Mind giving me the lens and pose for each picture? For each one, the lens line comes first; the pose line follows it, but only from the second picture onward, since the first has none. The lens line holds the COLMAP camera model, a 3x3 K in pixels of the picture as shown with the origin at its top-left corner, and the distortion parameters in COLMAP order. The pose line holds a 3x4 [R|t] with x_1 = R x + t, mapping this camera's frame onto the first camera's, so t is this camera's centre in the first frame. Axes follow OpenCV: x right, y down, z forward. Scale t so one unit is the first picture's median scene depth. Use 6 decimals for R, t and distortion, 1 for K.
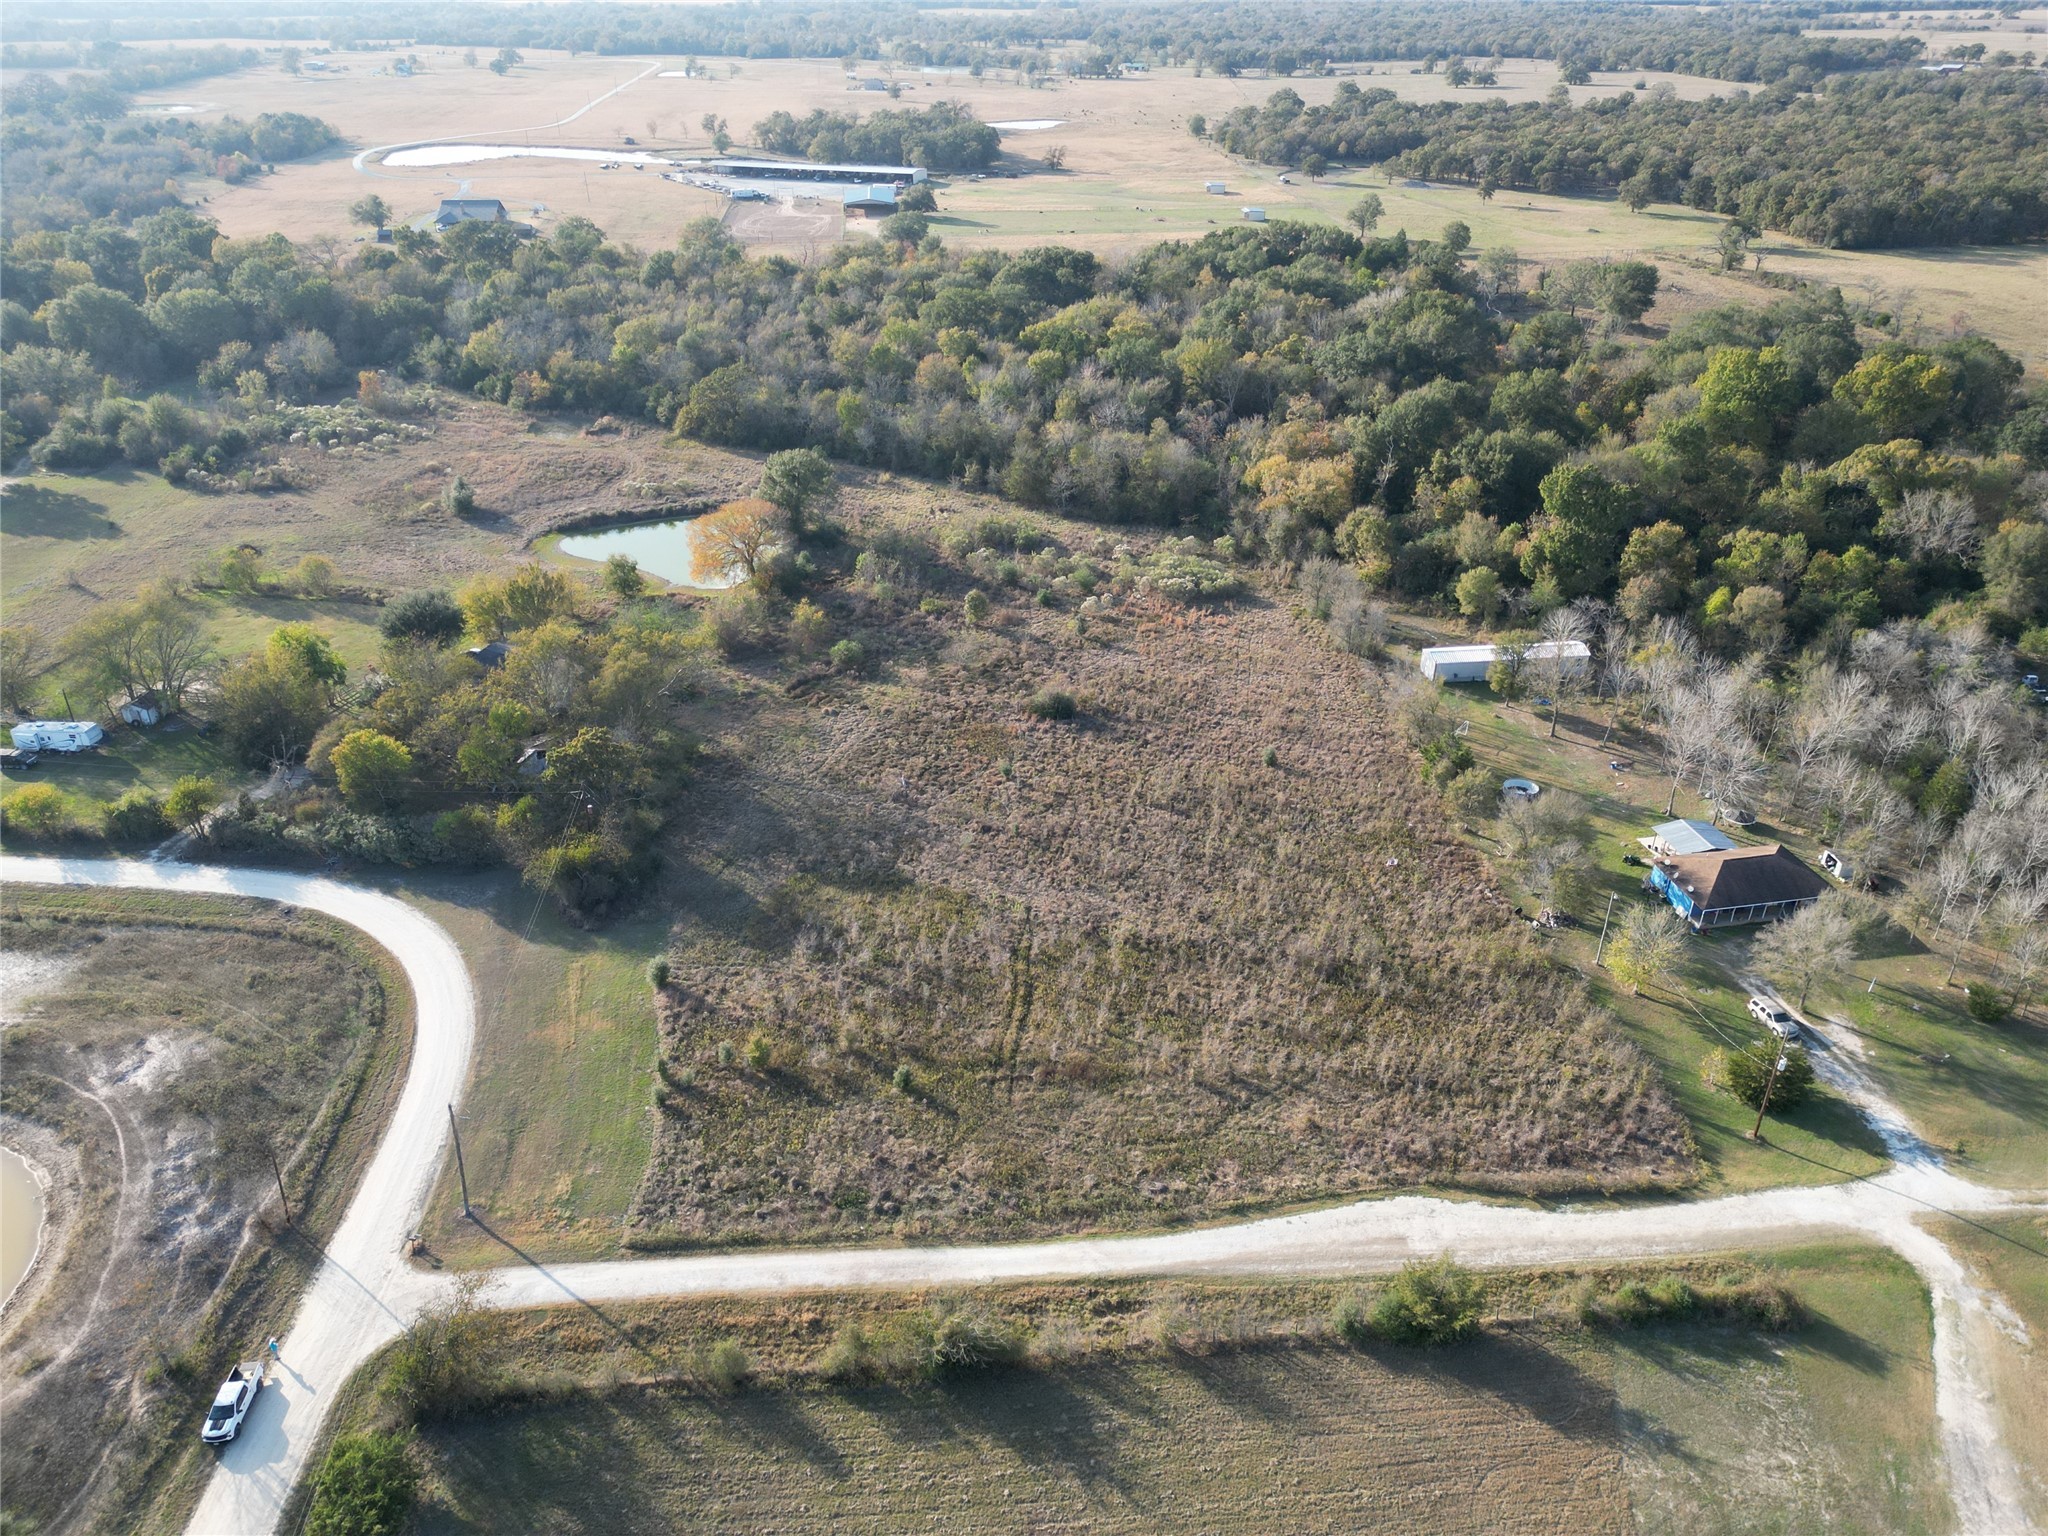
lens RADIAL K [[1425.1, 0, 1021.3], [0, 1425.1, 762.3], [0, 0, 1]] dist [0.065927, -0.057115]
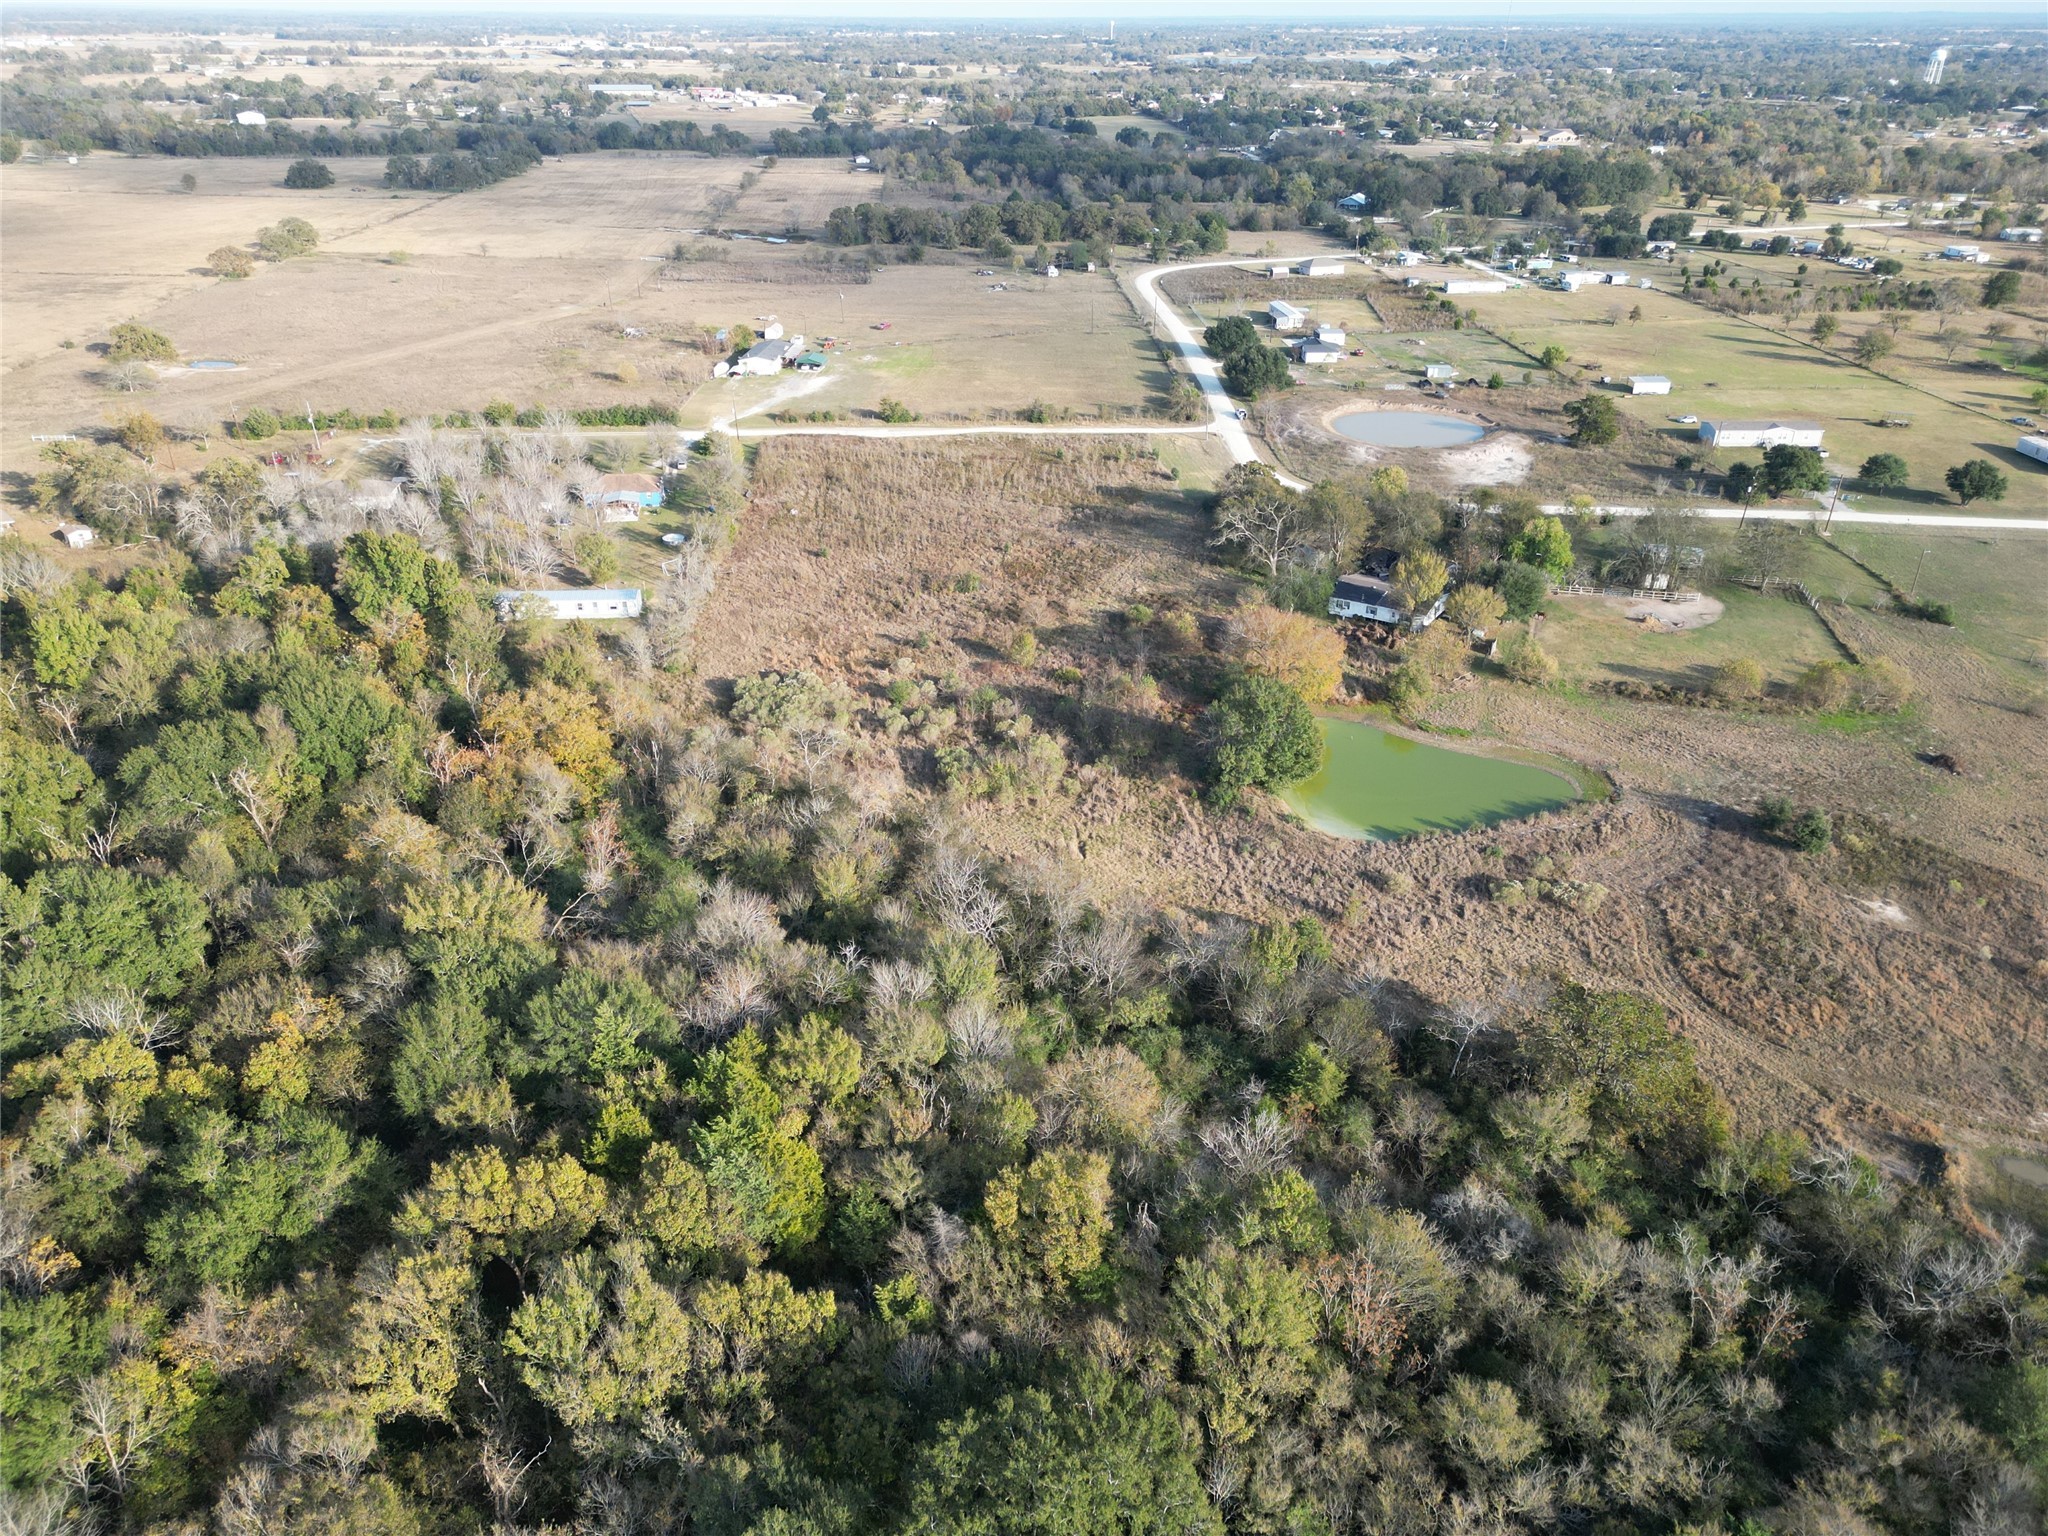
lens RADIAL K [[1425.1, 0, 1021.8], [0, 1425.1, 751.6], [0, 0, 1]] dist [0.065927, -0.057115]
pose [[-0.999231, -0.020972, 0.033121, -0.078596], [0.016247, 0.547373, 0.836731, -1.142479], [-0.035678, 0.836626, -0.546611, 2.029071]]
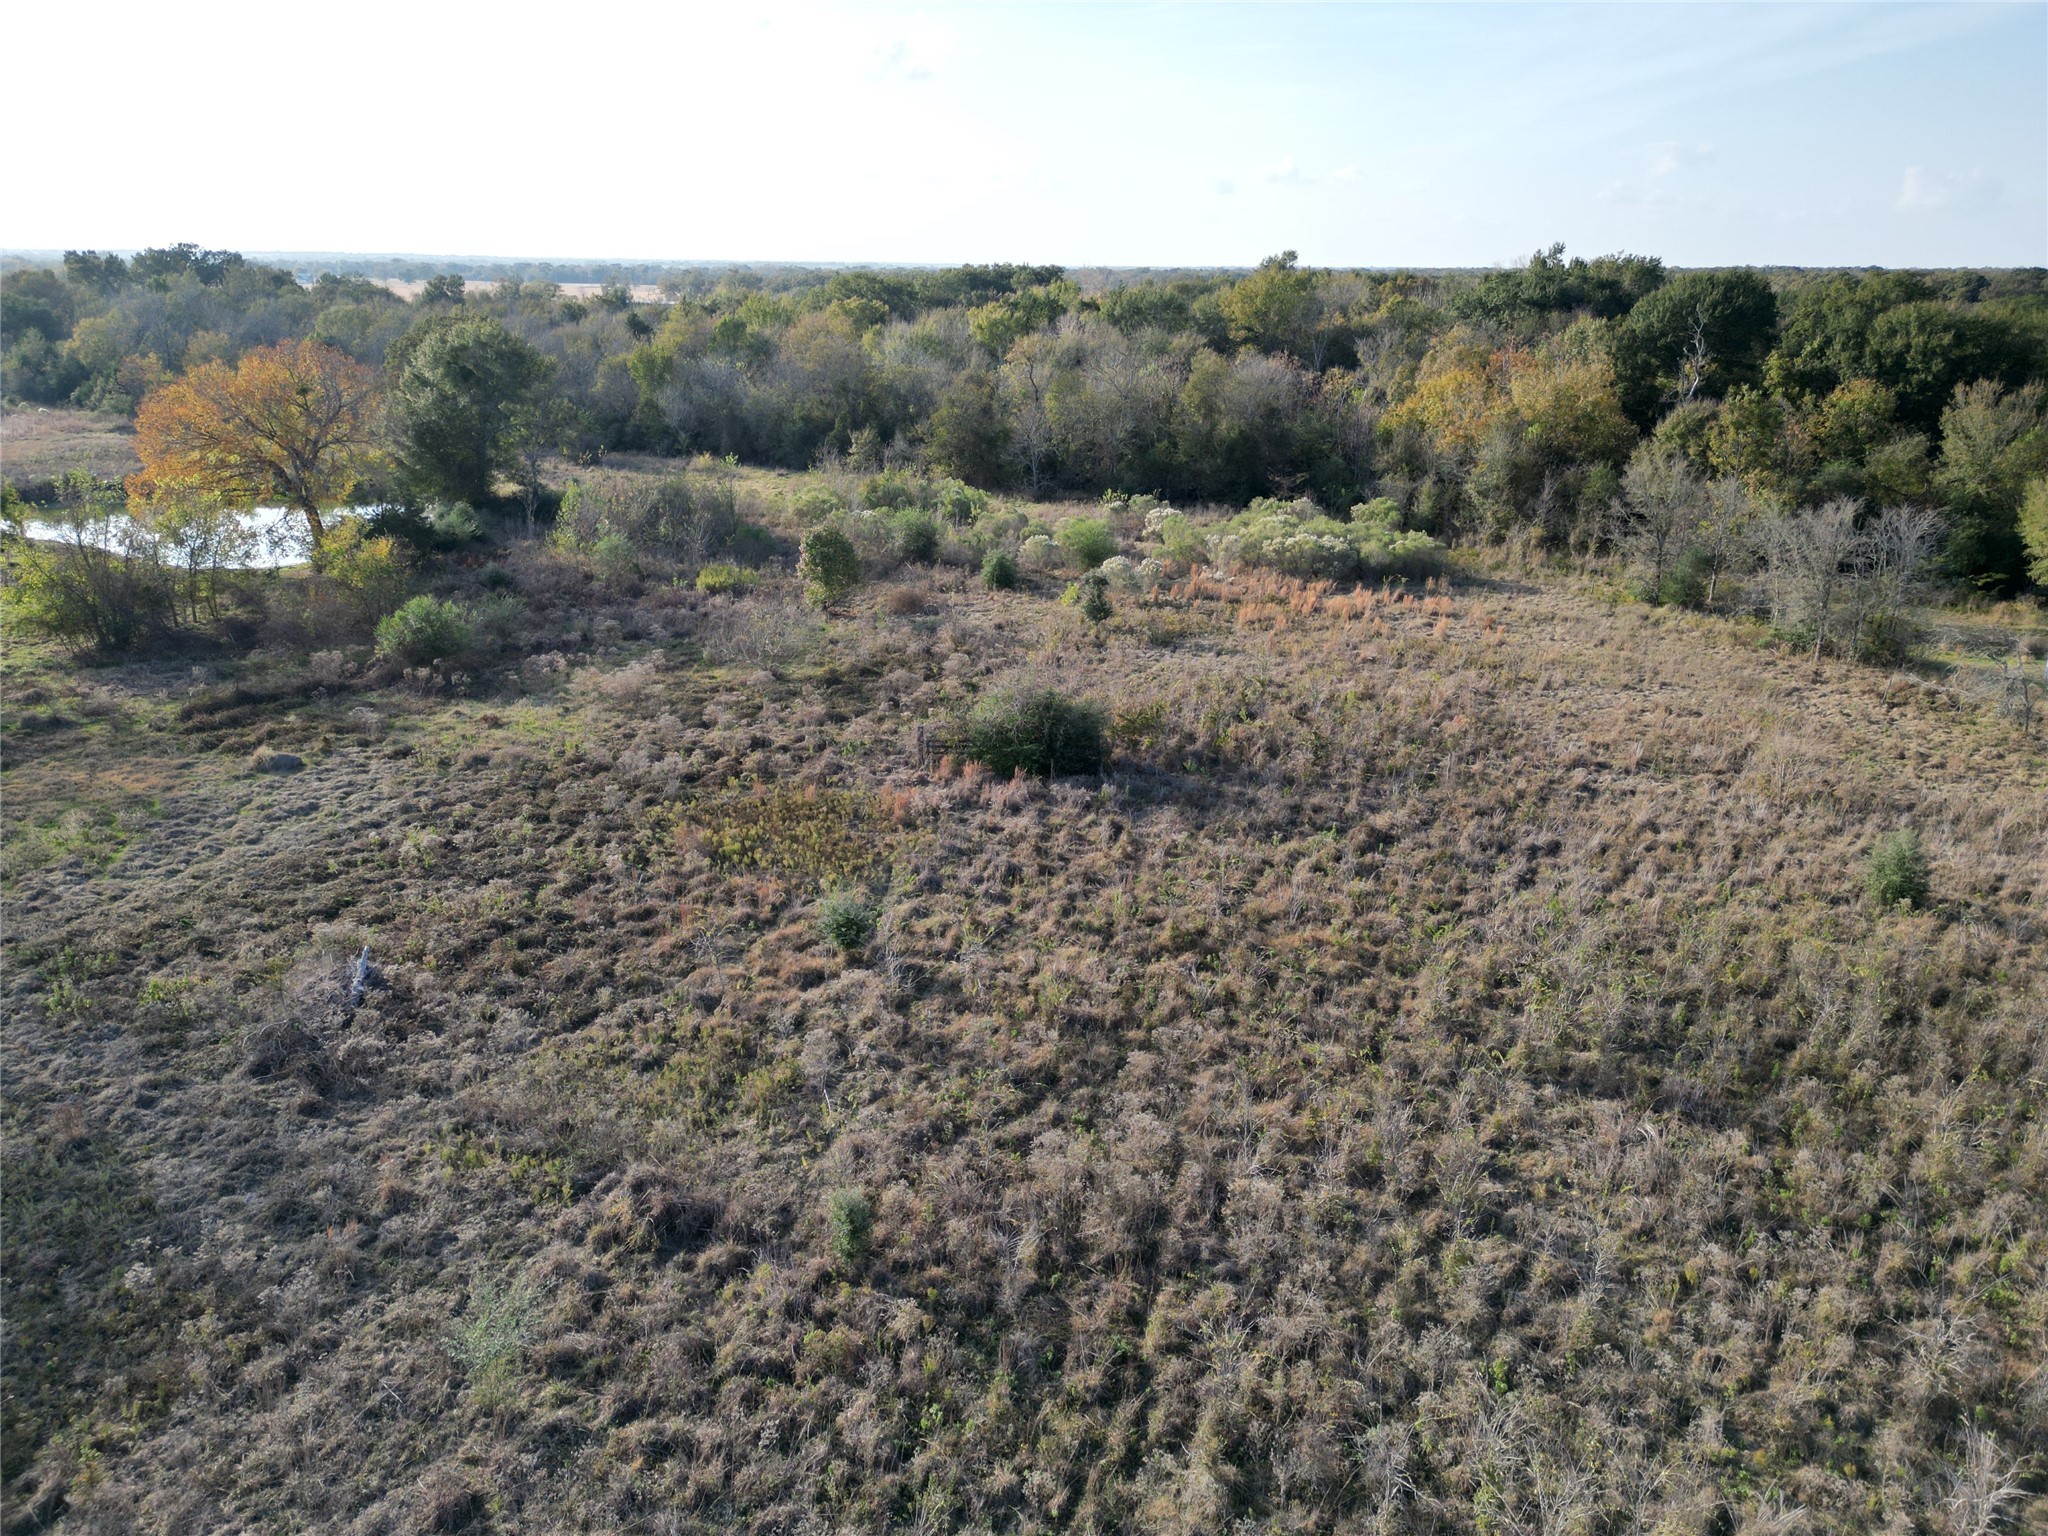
lens RADIAL K [[1425.1, 0, 1026.4], [0, 1425.1, 773.0], [0, 0, 1]] dist [0.065927, -0.057115]
pose [[0.999245, -0.003766, 0.038657, 0.009853], [0.010475, 0.984536, -0.174867, 0.022847], [-0.037401, 0.175140, 0.983833, 0.783912]]
